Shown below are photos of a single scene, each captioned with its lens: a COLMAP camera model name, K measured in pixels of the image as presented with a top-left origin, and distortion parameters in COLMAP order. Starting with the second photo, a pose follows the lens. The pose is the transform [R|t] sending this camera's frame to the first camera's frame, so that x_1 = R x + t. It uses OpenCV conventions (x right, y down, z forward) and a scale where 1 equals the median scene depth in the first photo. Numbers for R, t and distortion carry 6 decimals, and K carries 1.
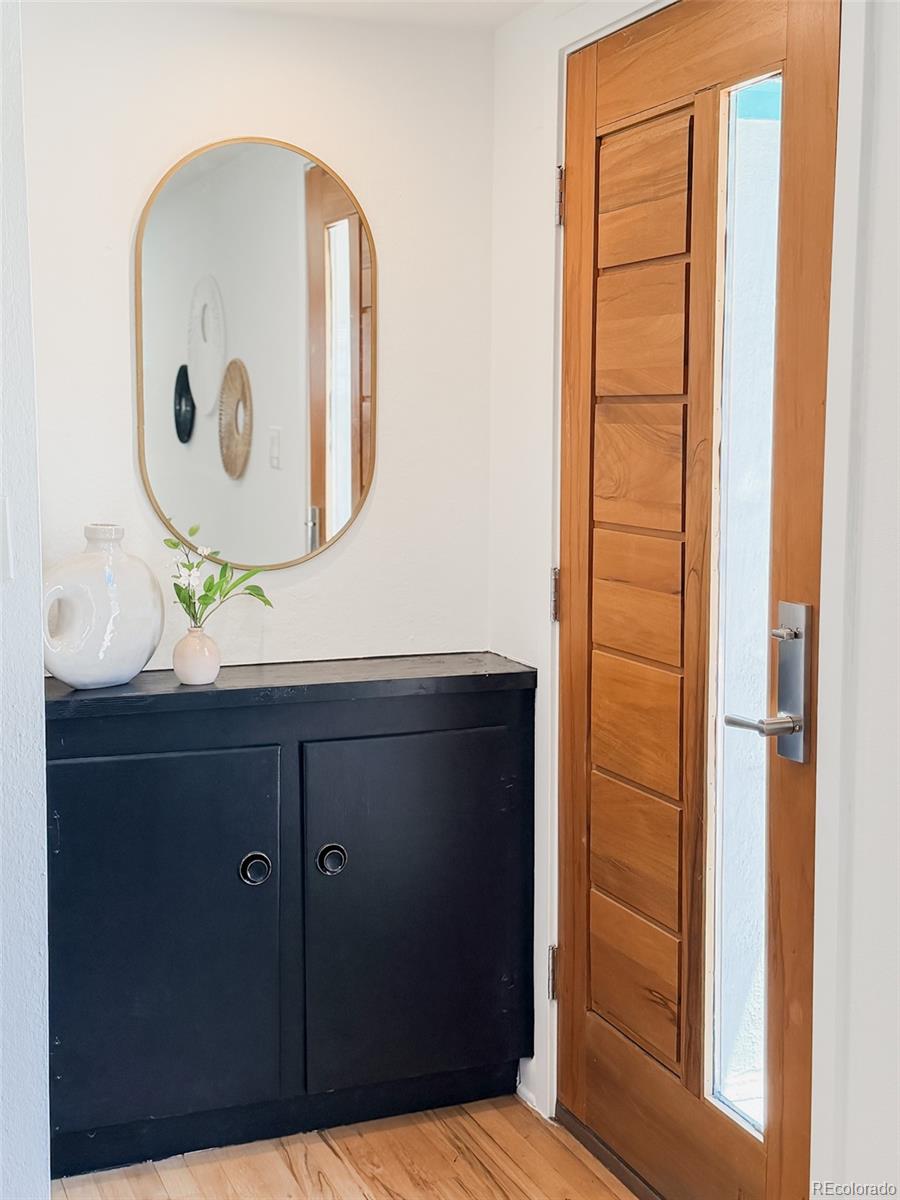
lens RADIAL K [[1624.1, 0, 450.0], [0, 1624.1, 600.0], [0, 0, 1]] dist [-0.154180, 0.933034]
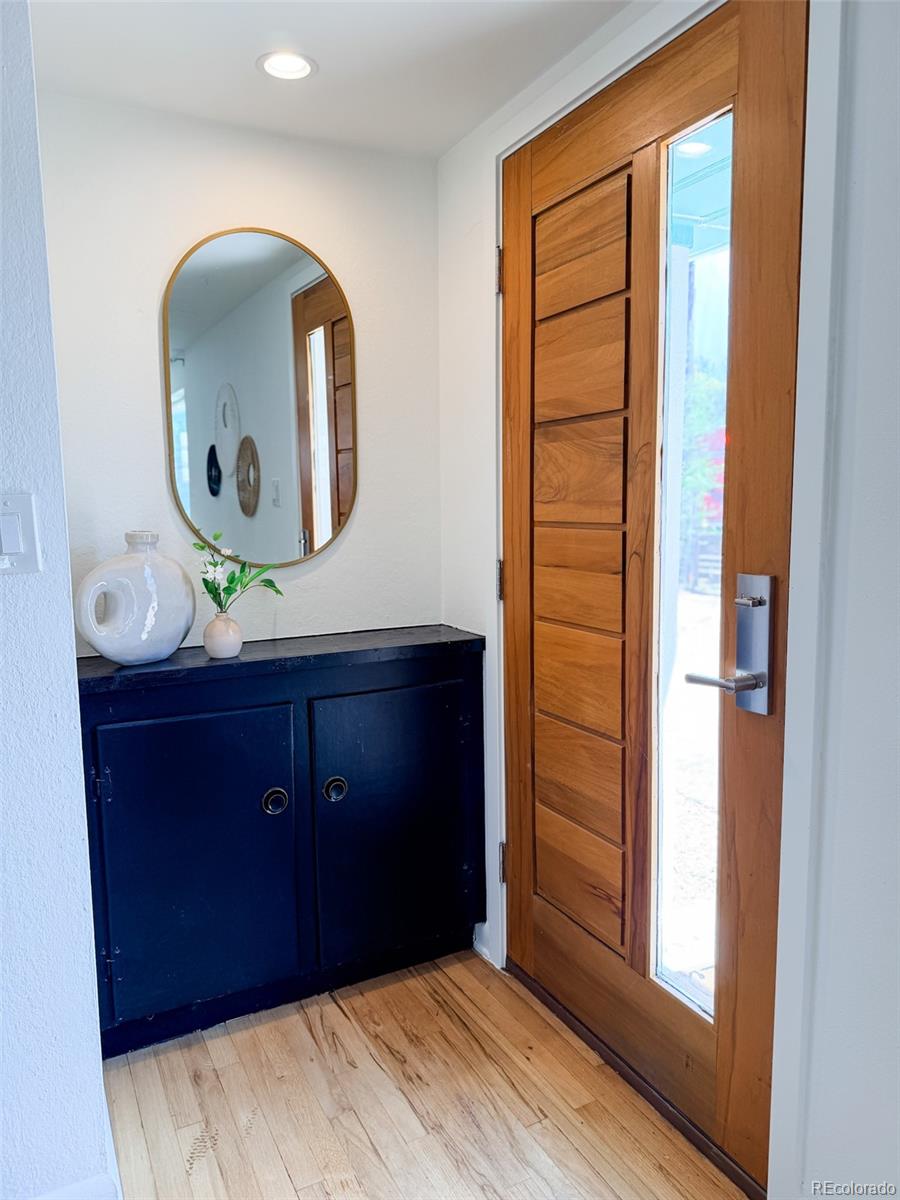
lens RADIAL K [[830.7, 0, 454.0], [0, 830.7, 609.0], [0, 0, 1]] dist [-0.001237, -0.001657]
pose [[0.993733, -0.028528, 0.108074, -0.049159], [0.026832, 0.999493, 0.017120, 0.008165], [-0.108508, -0.014113, 0.993995, 0.353244]]
